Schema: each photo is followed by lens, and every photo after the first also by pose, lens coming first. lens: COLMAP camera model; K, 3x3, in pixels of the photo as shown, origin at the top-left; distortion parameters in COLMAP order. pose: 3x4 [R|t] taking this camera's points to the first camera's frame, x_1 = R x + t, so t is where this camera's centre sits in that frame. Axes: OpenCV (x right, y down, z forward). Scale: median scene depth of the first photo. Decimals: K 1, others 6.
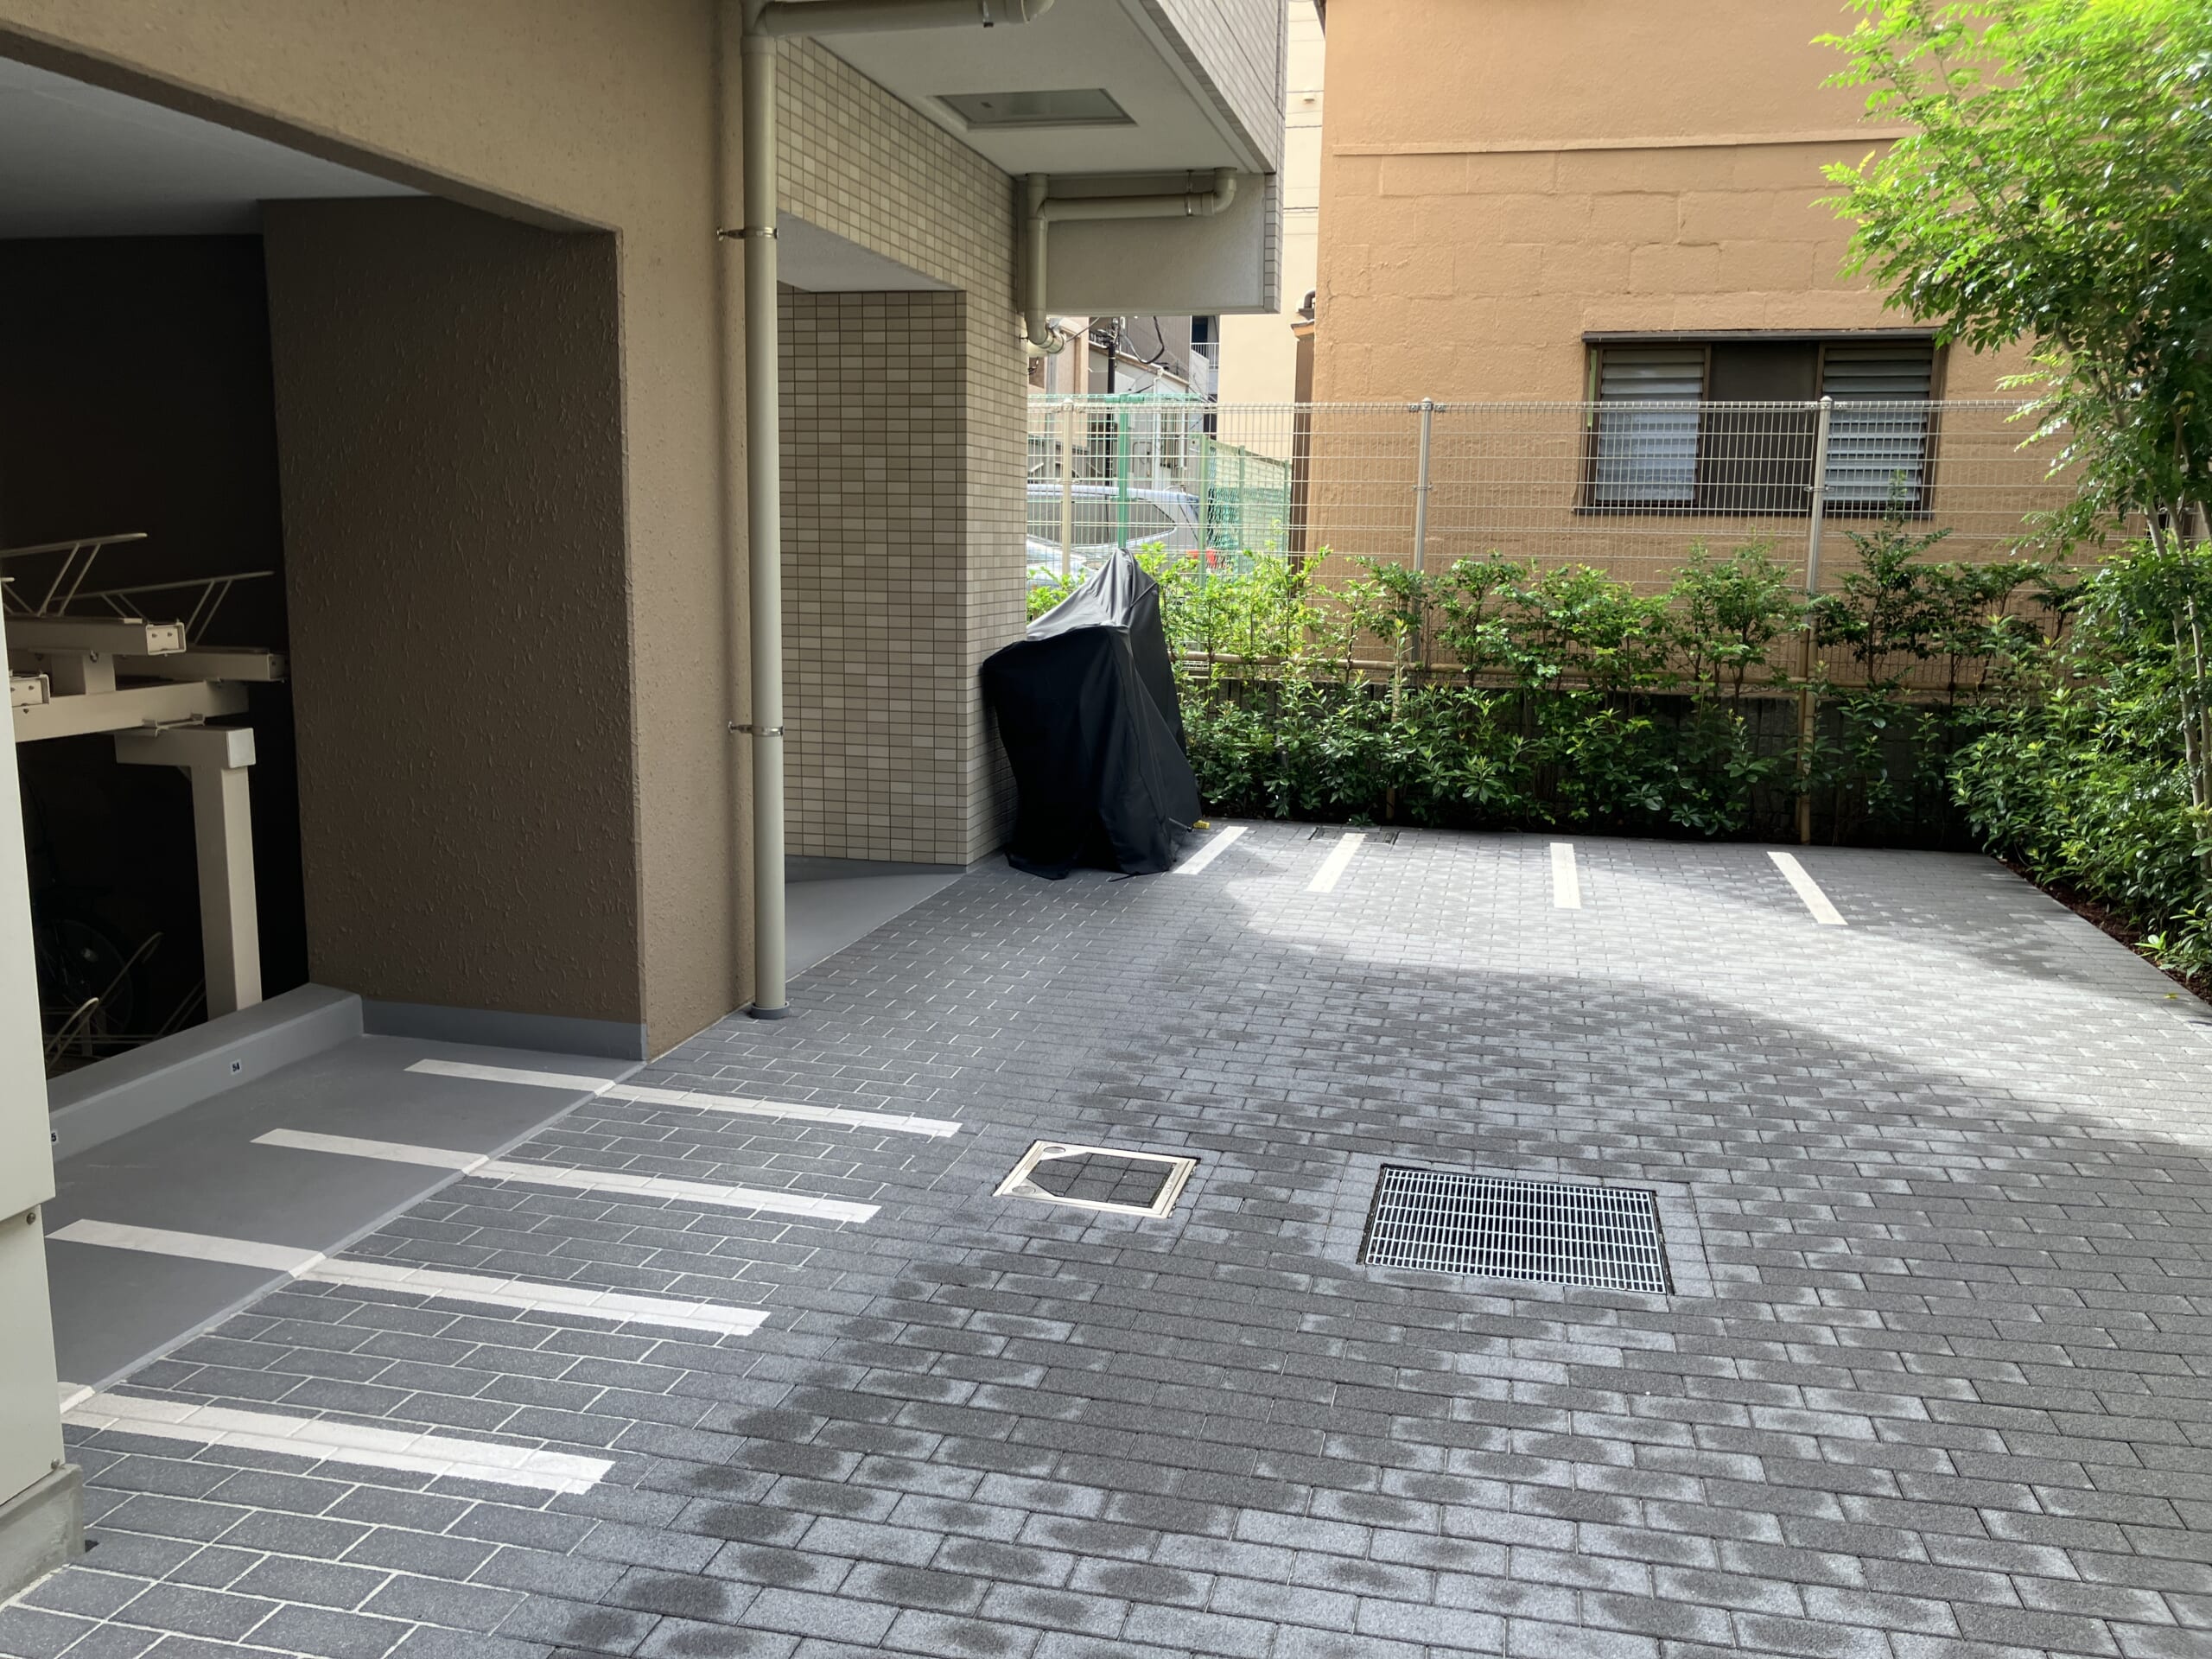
lens RADIAL K [[1831.3, 0, 1102.3], [0, 1831.3, 877.7], [0, 0, 1]] dist [0.041090, -0.065563]
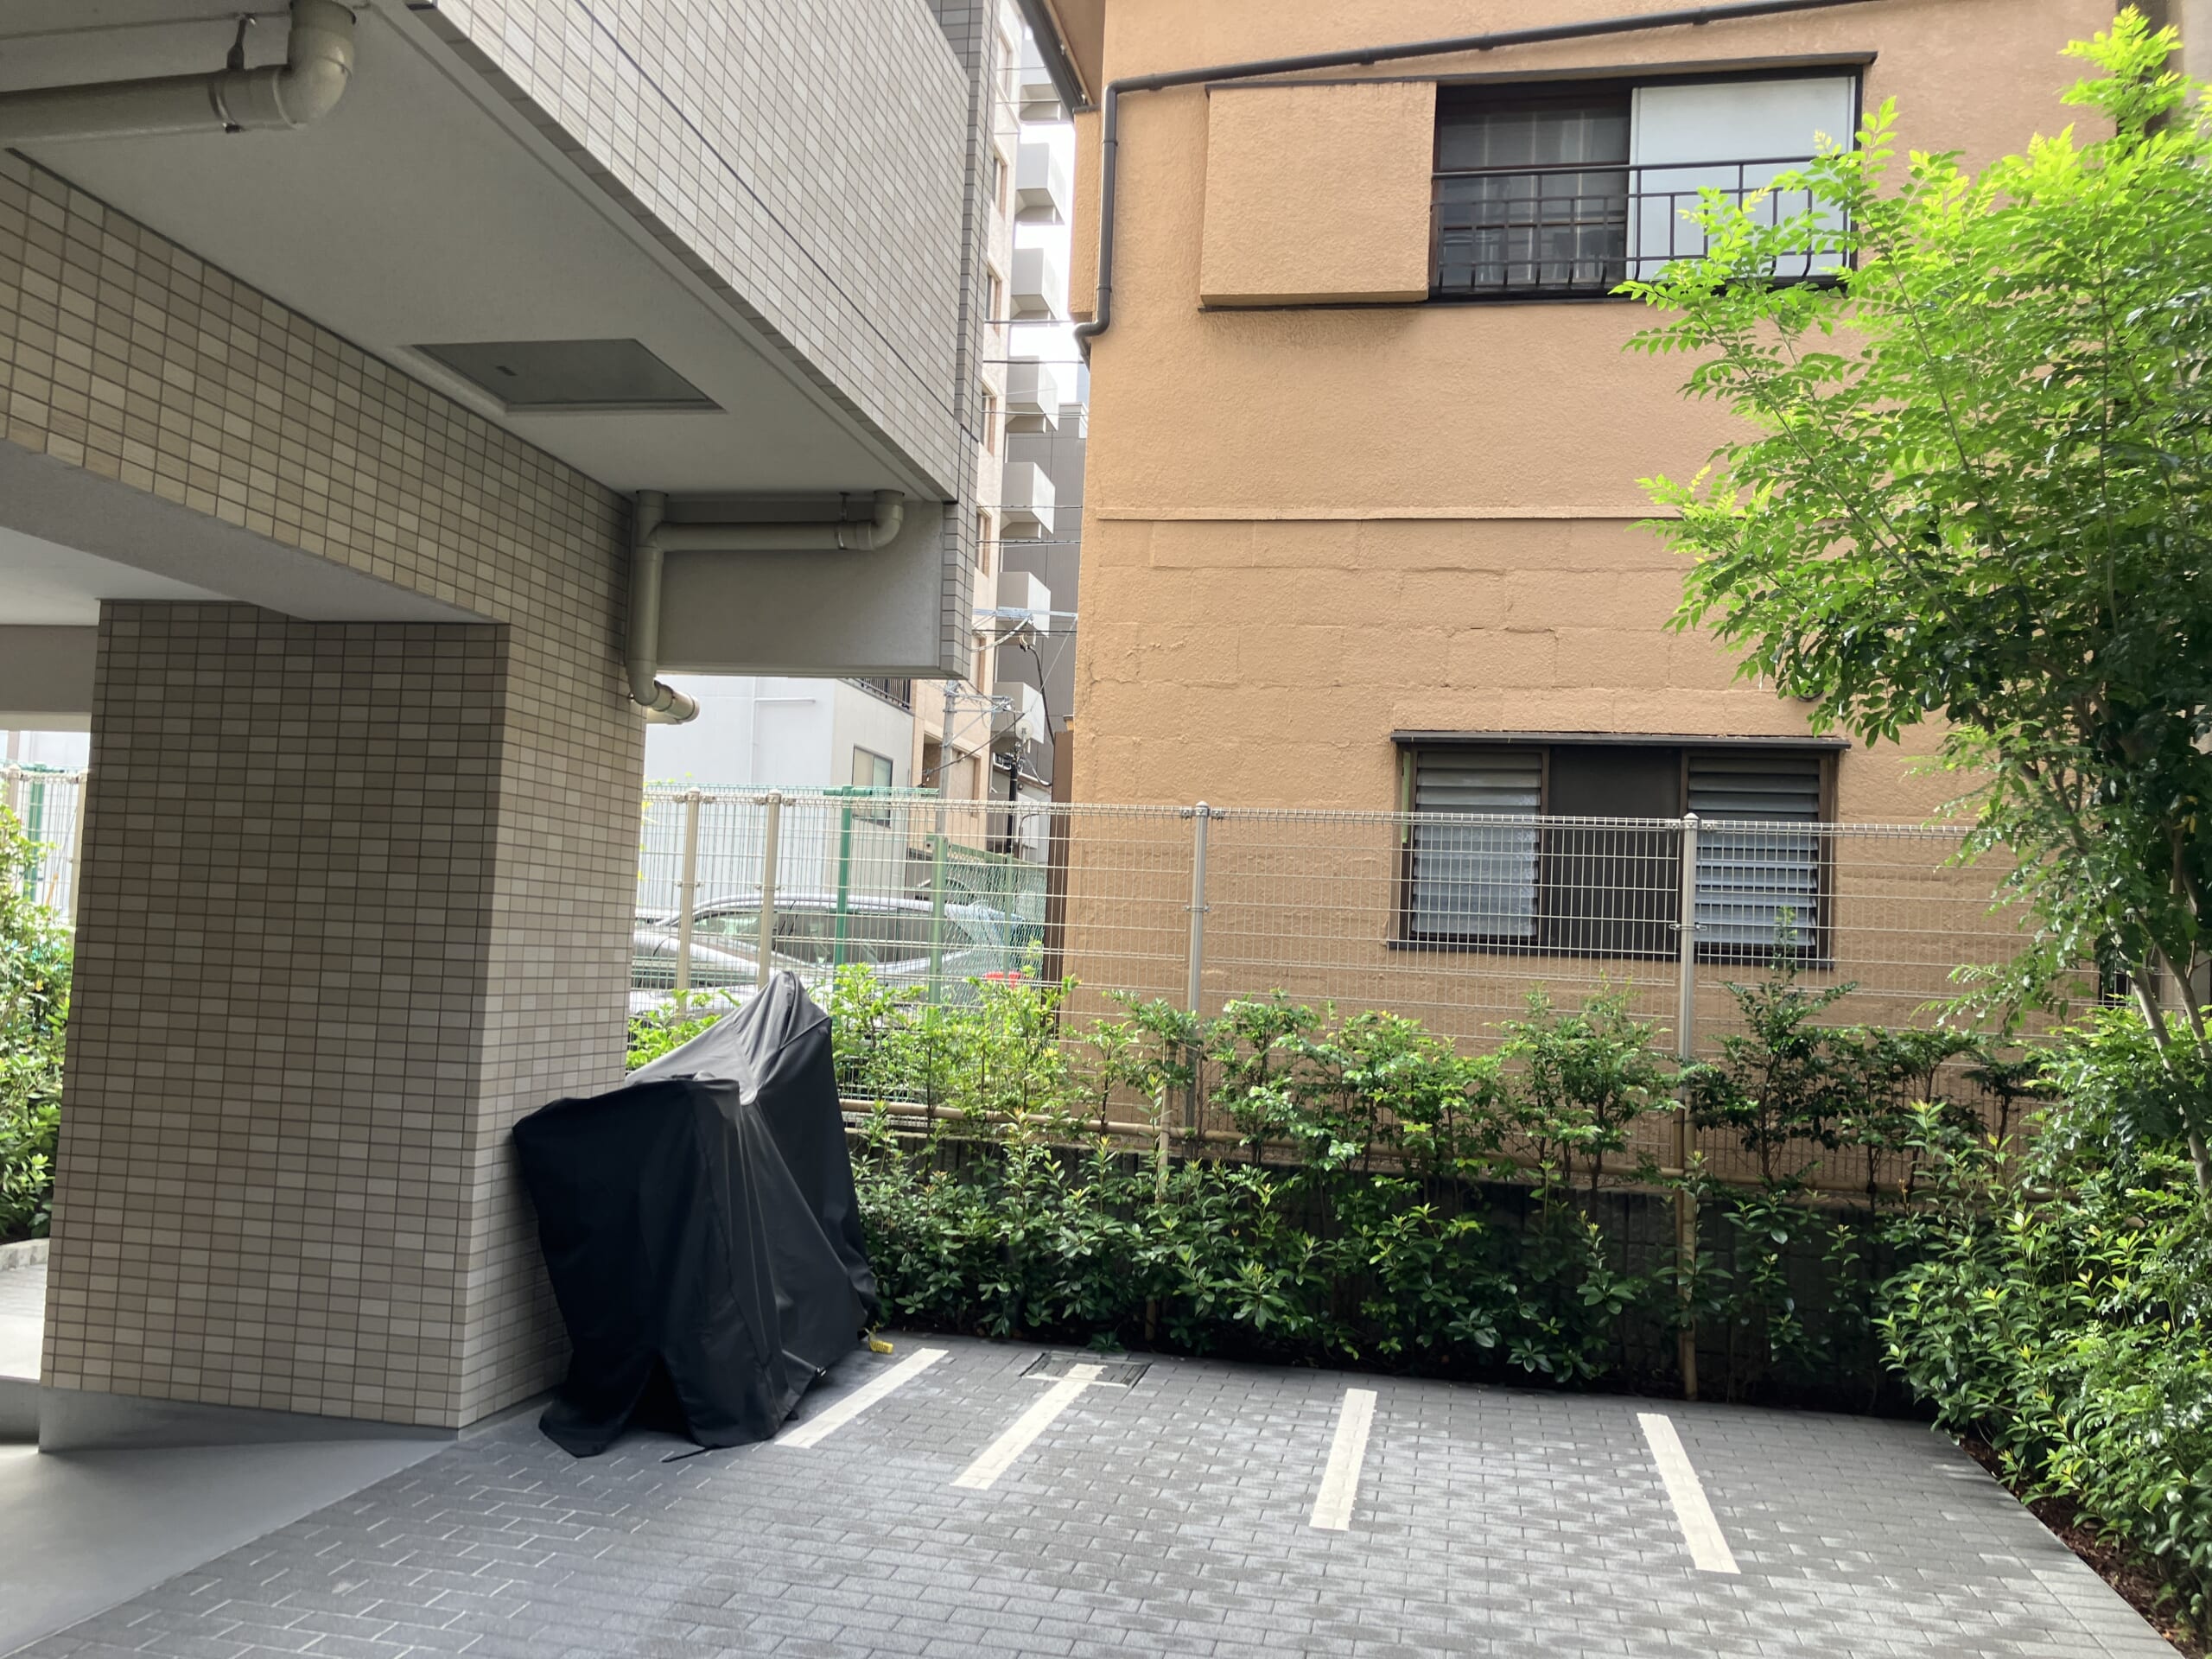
lens RADIAL K [[1831.3, 0, 1102.3], [0, 1831.3, 877.7], [0, 0, 1]] dist [0.041090, -0.065563]
pose [[0.999072, 0.031880, 0.028946, 0.117892], [-0.024534, 0.973863, -0.225806, -0.048946], [-0.035388, 0.224887, 0.973742, 0.243013]]
